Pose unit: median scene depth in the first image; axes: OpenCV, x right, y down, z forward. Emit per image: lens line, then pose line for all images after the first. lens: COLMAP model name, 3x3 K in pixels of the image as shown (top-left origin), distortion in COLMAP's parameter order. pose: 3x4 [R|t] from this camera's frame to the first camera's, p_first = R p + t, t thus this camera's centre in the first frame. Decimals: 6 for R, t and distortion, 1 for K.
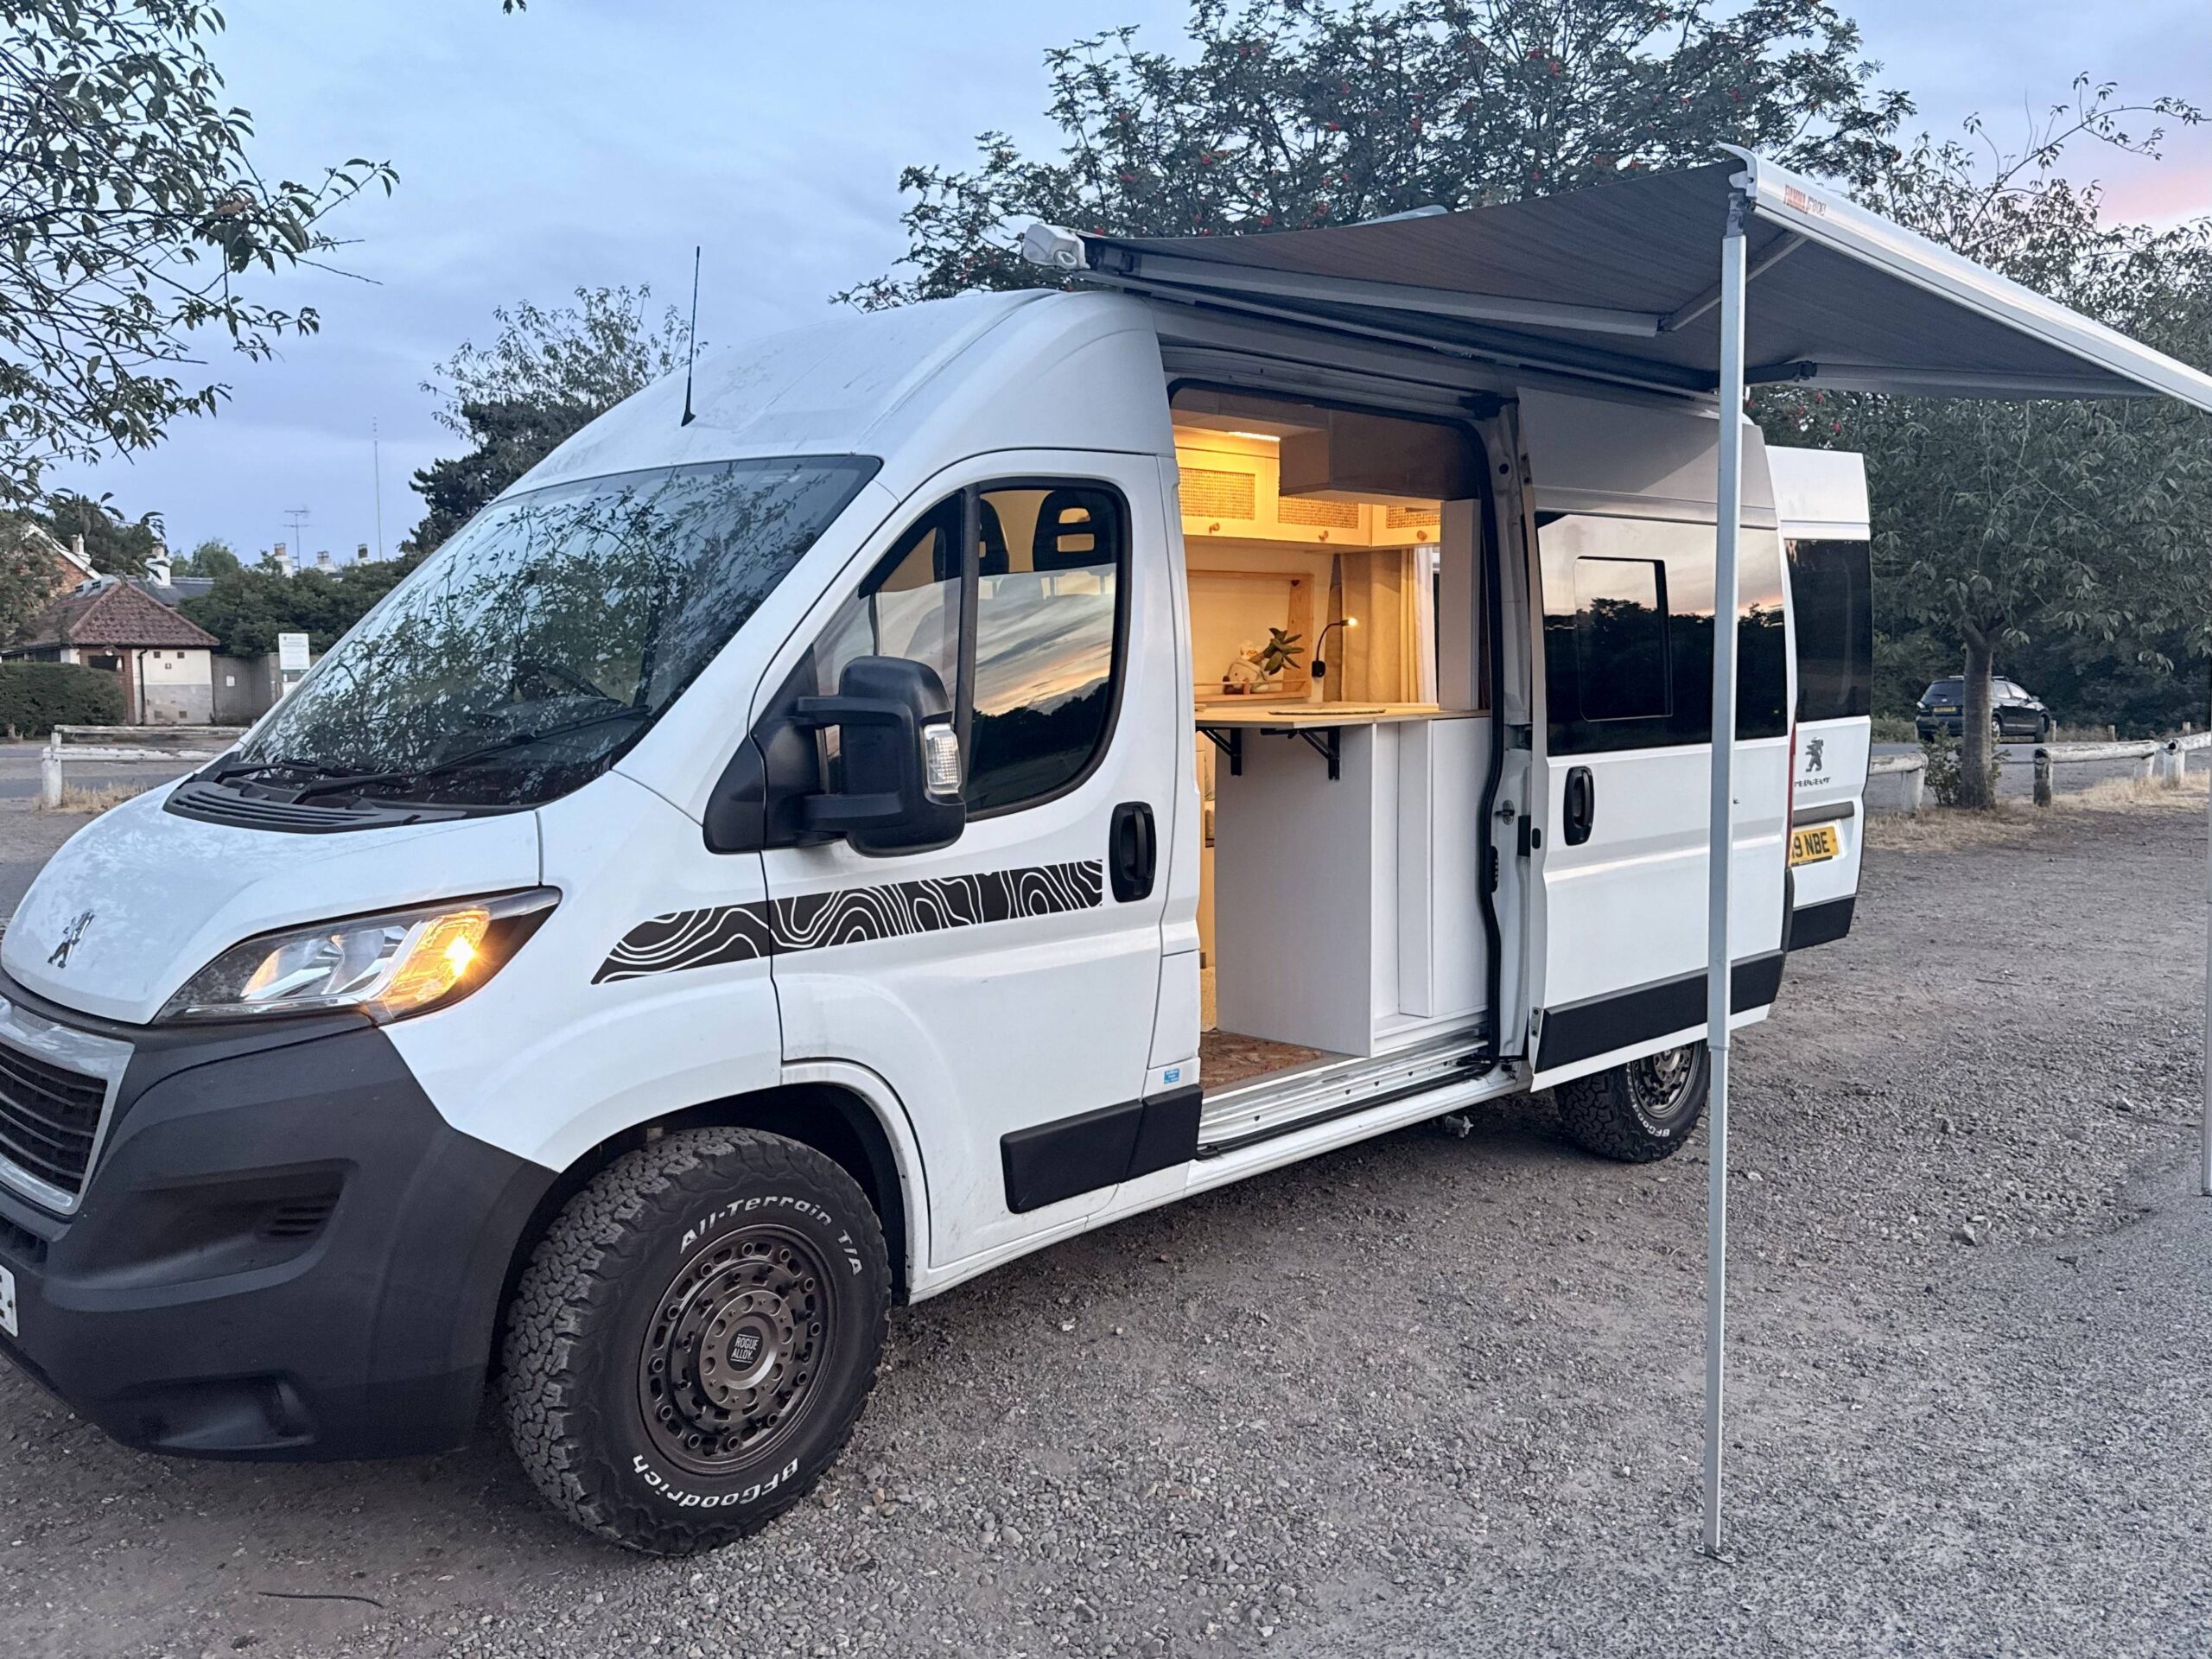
lens RADIAL K [[1743.5, 0, 1112.6], [0, 1743.5, 830.0], [0, 0, 1]] dist [0.081070, -0.123413]
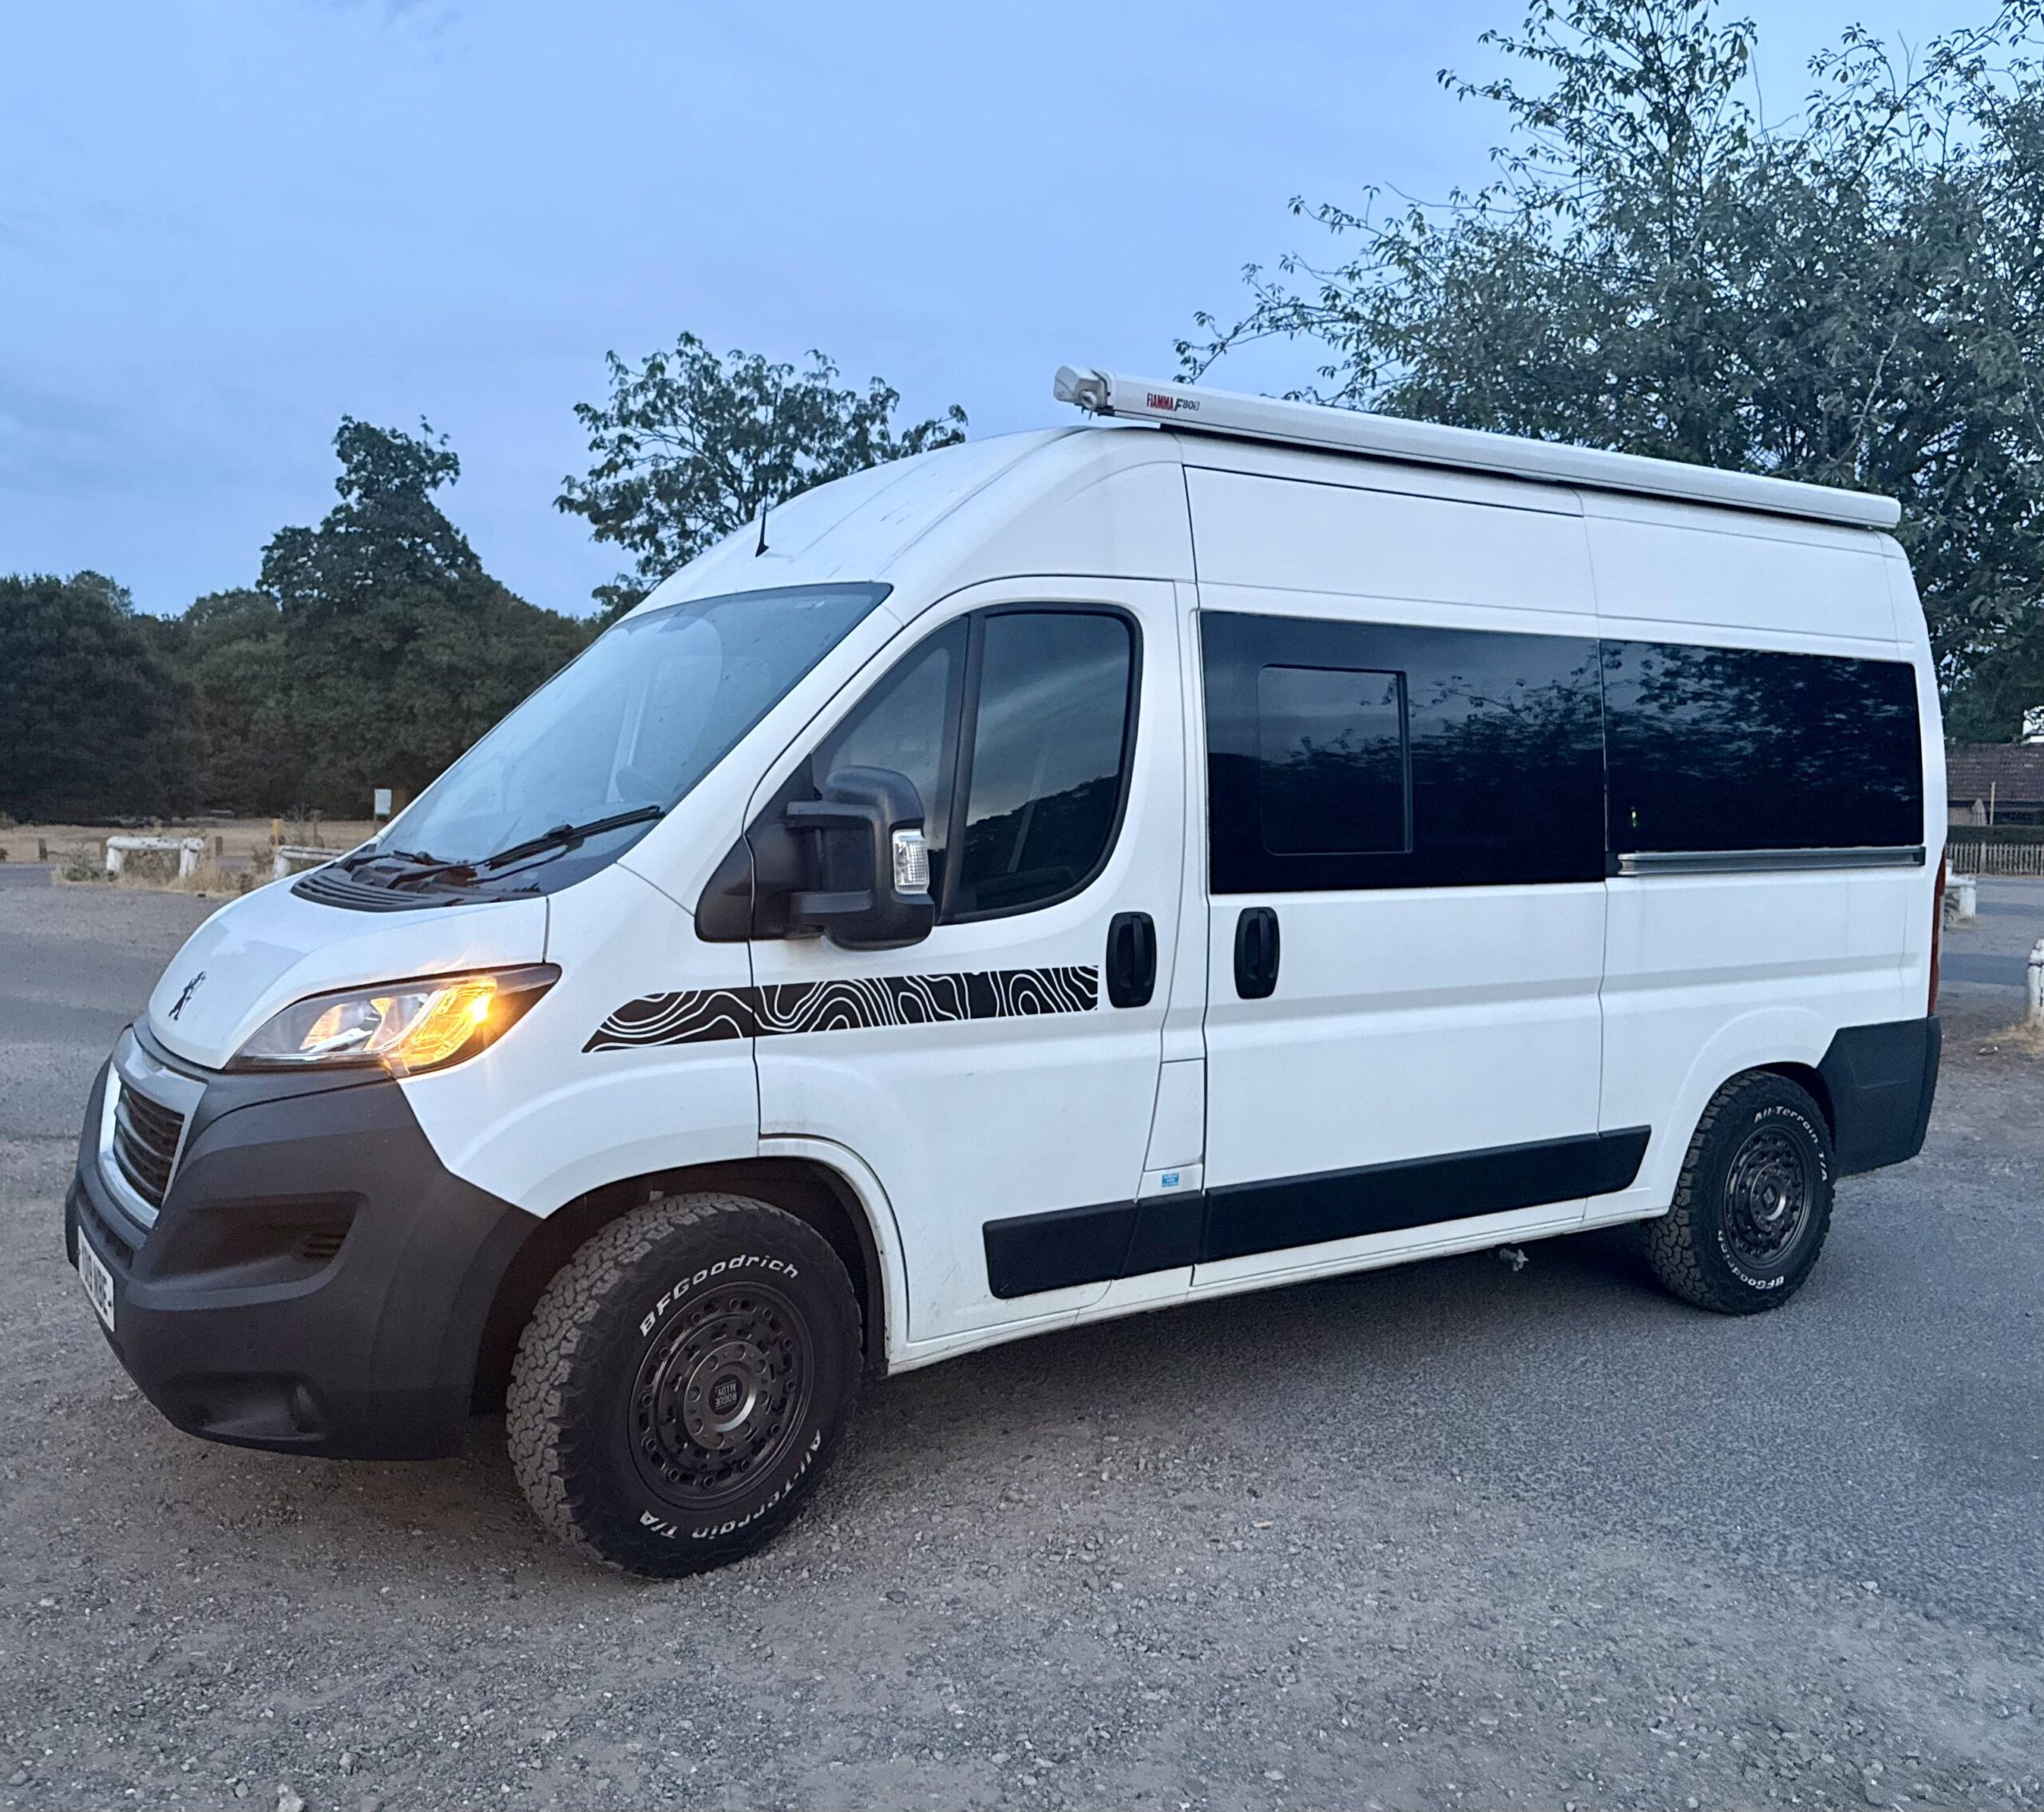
lens RADIAL K [[1767.1, 0, 1026.3], [0, 1767.1, 918.5], [0, 0, 1]] dist [0.114485, -0.196170]
pose [[0.979879, 0.033384, -0.196780, 0.170230], [-0.037976, 0.999086, -0.019606, 0.011804], [0.195946, 0.026684, 0.980252, -0.050696]]
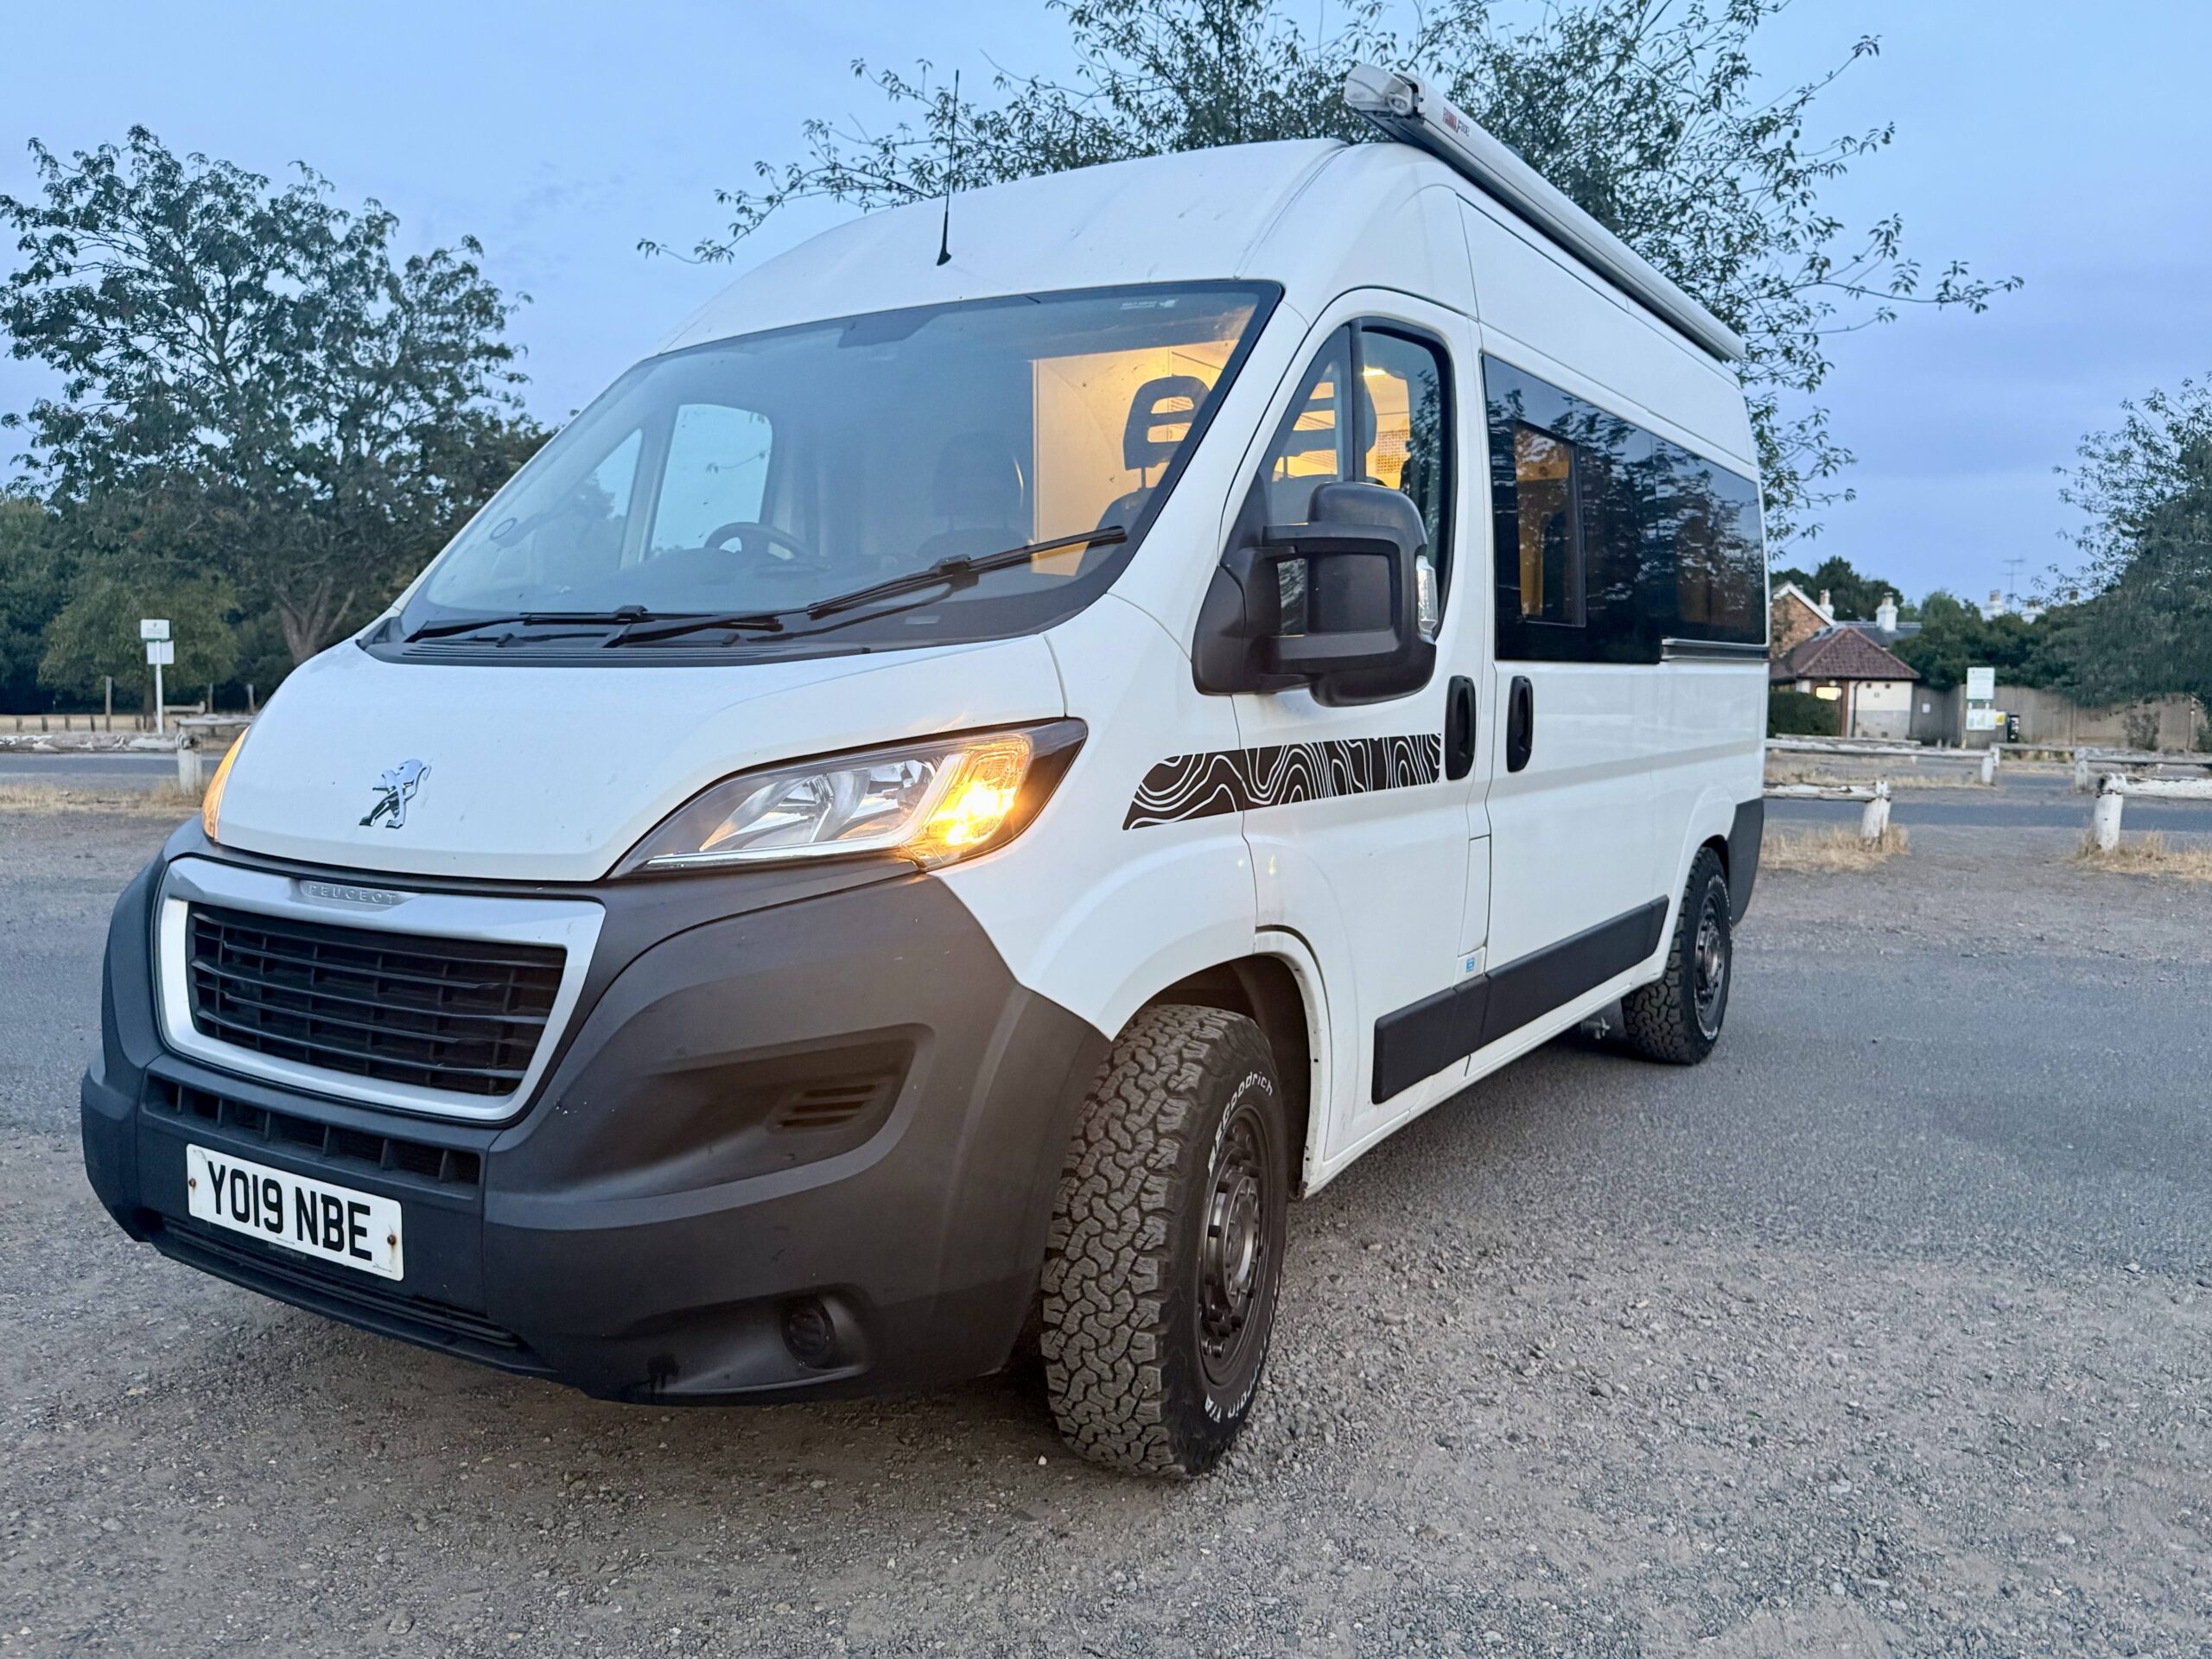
lens RADIAL K [[1641.6, 0, 1106.0], [0, 1641.6, 829.5], [0, 0, 1]] dist [0.062997, -0.092251]
pose [[0.977163, -0.006250, 0.212397, -0.402649], [0.006910, 0.999973, -0.002365, 0.075199], [-0.212376, 0.003779, 0.977181, 0.170755]]
